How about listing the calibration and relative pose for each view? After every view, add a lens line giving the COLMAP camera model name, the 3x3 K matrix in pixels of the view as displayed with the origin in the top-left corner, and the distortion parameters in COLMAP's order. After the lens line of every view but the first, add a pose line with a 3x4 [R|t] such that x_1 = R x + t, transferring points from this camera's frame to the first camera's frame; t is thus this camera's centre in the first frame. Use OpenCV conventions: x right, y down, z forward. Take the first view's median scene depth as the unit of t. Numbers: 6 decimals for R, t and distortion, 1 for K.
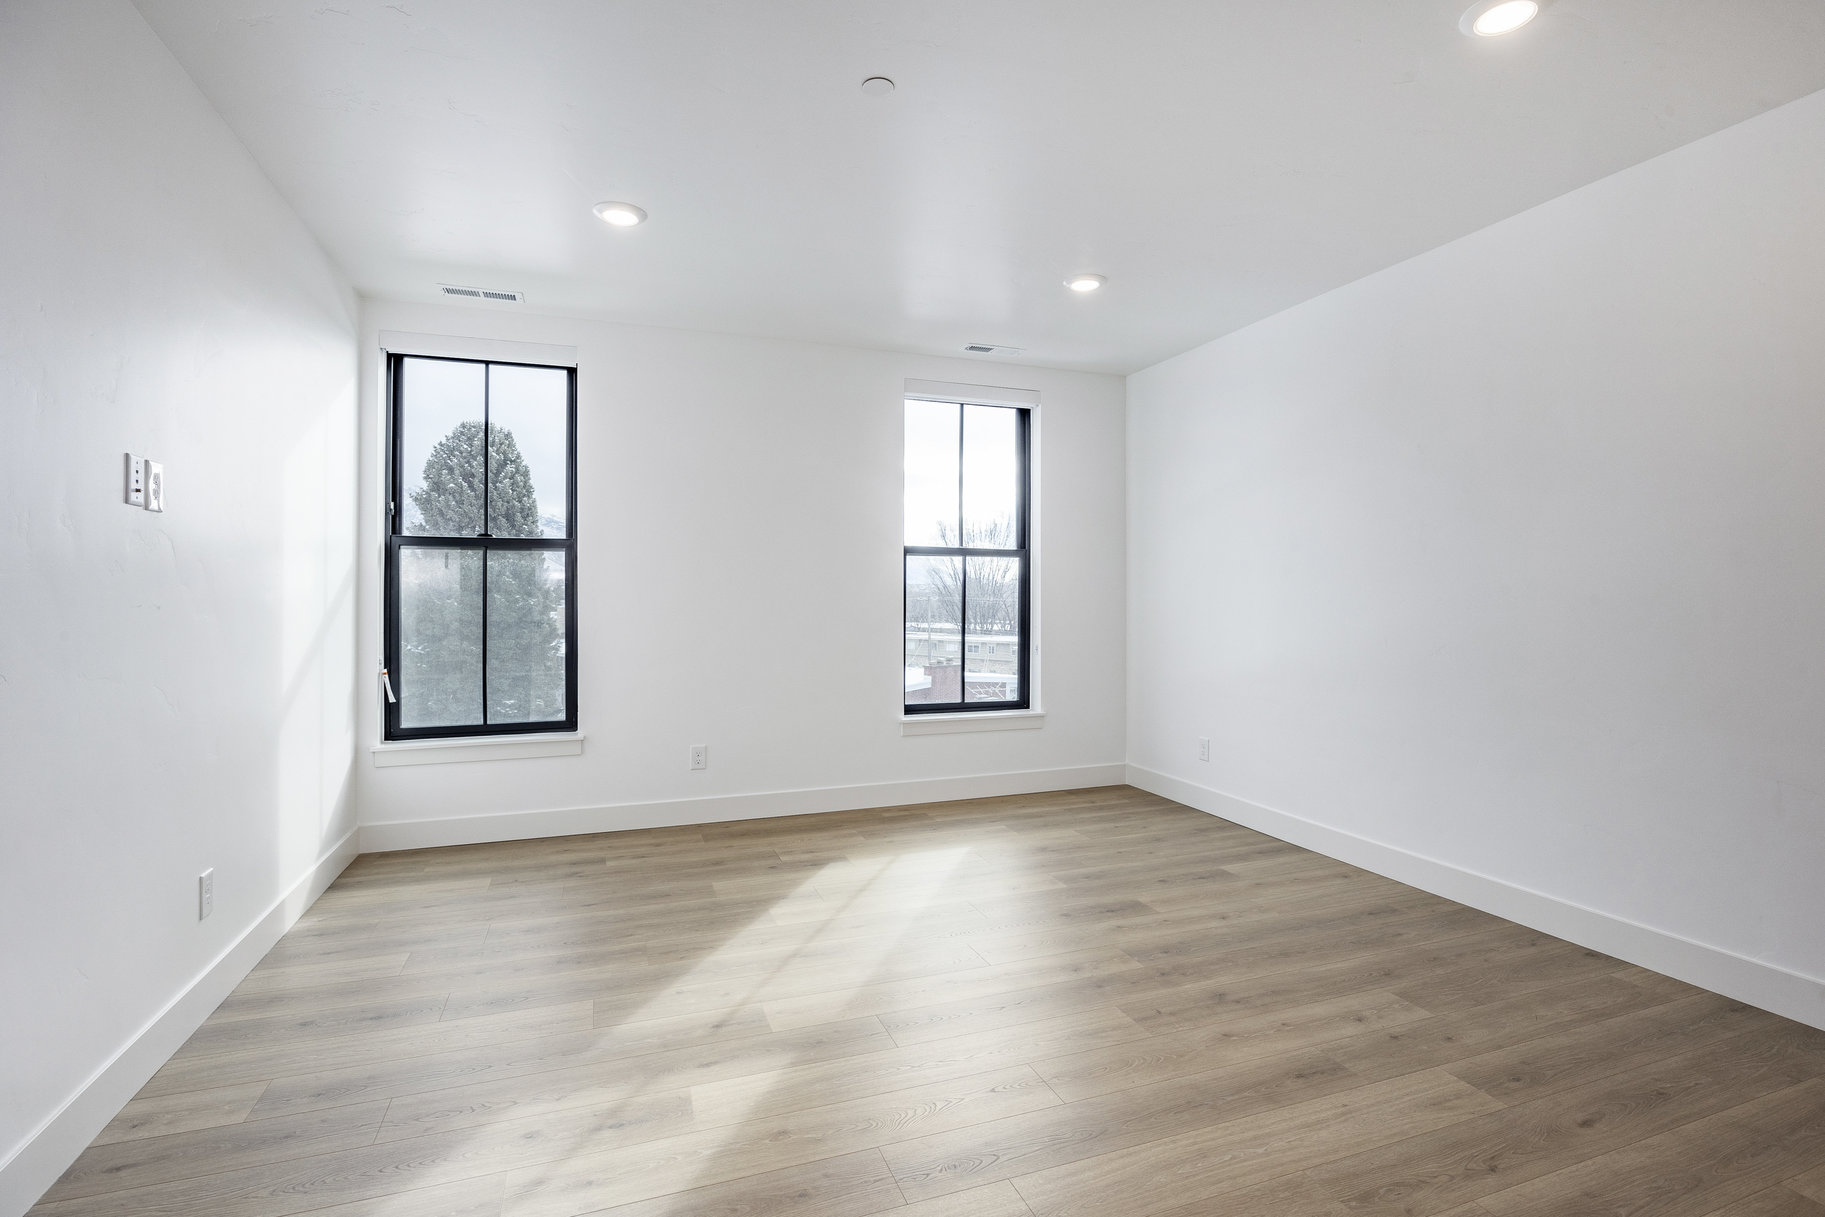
lens RADIAL K [[857.9, 0, 912.5], [0, 857.9, 608.5], [0, 0, 1]] dist [-0.011303, 0.000397]
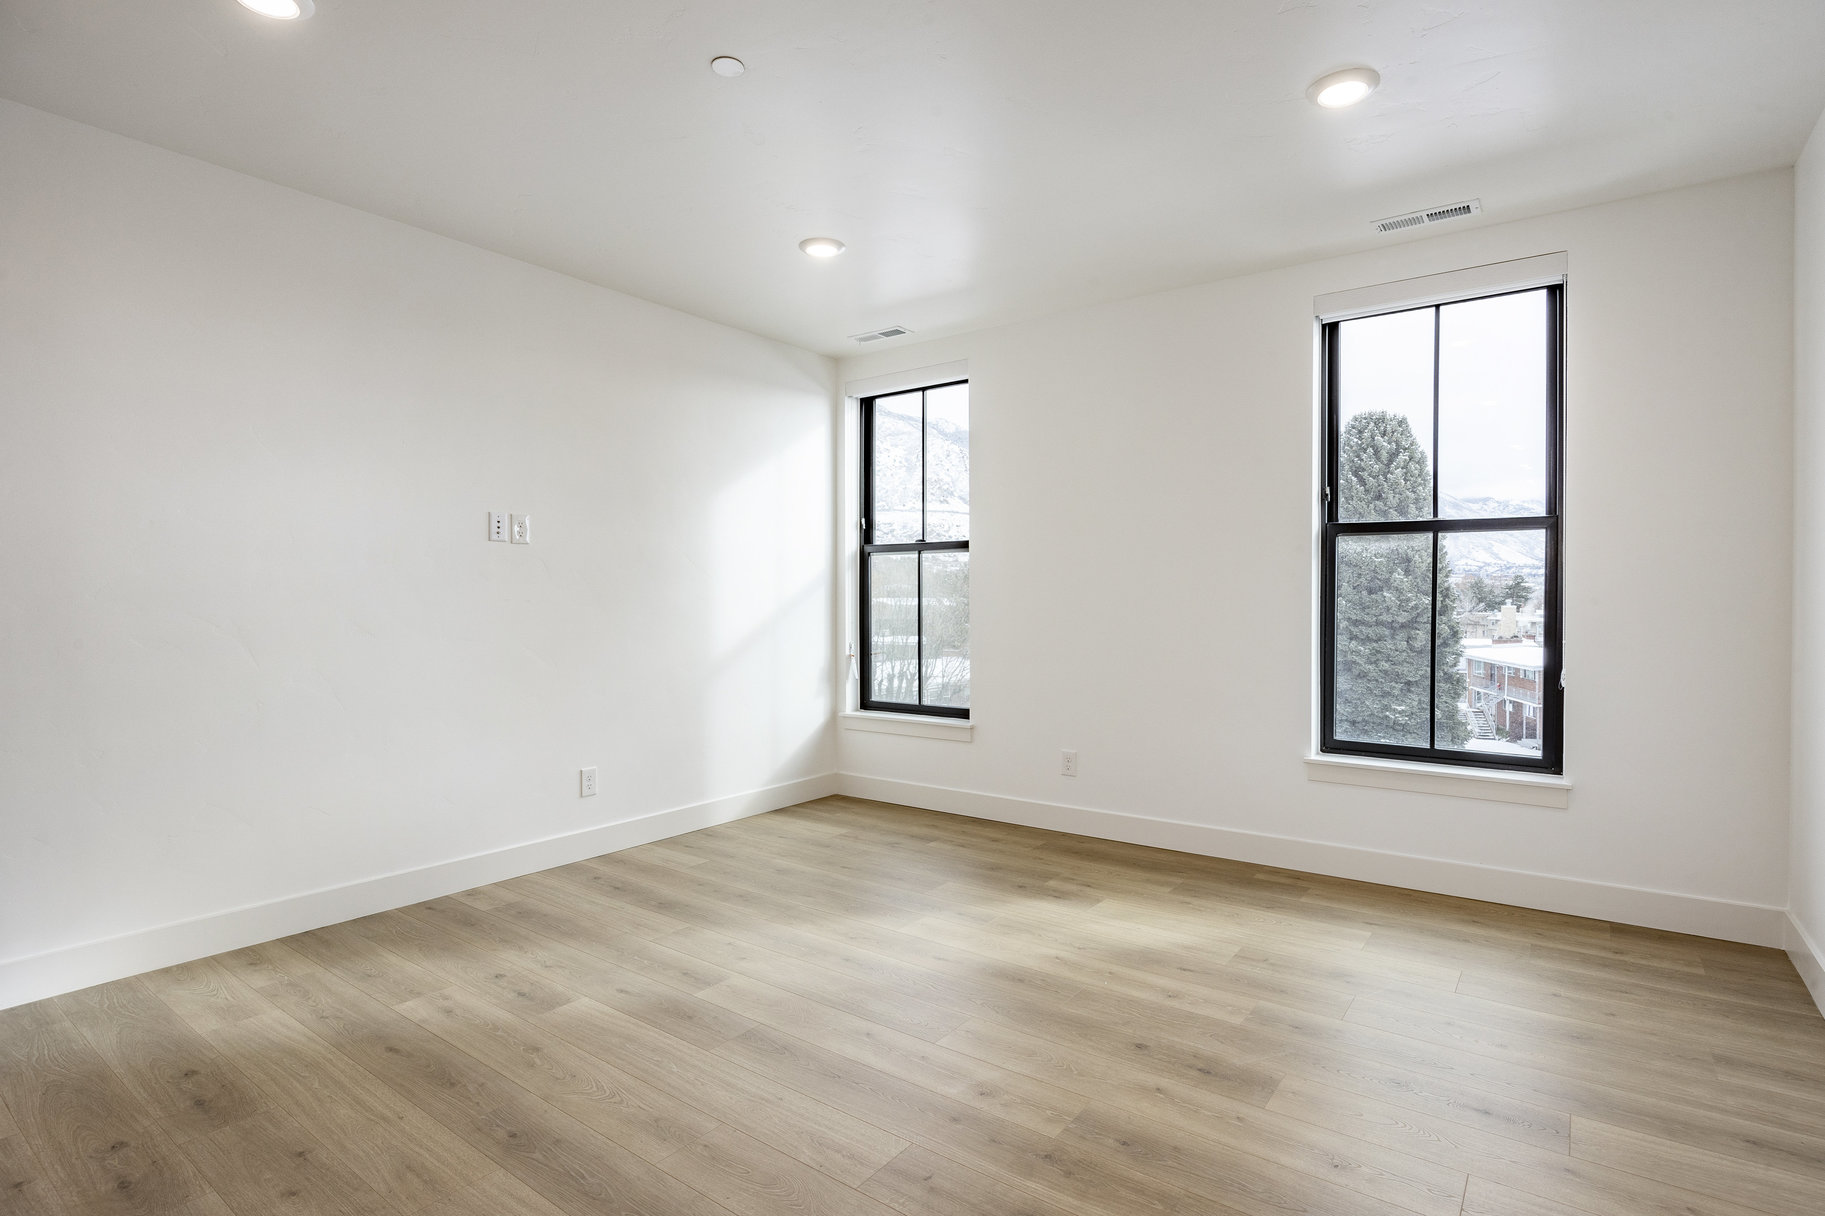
lens RADIAL K [[899.2, 0, 937.6], [0, 899.2, 616.3], [0, 0, 1]] dist [-0.012660, -0.000135]
pose [[0.560395, 0.017899, -0.828032, 0.491813], [-0.009959, 0.999840, 0.014872, -0.001652], [0.828166, -0.000088, 0.560484, 0.325400]]
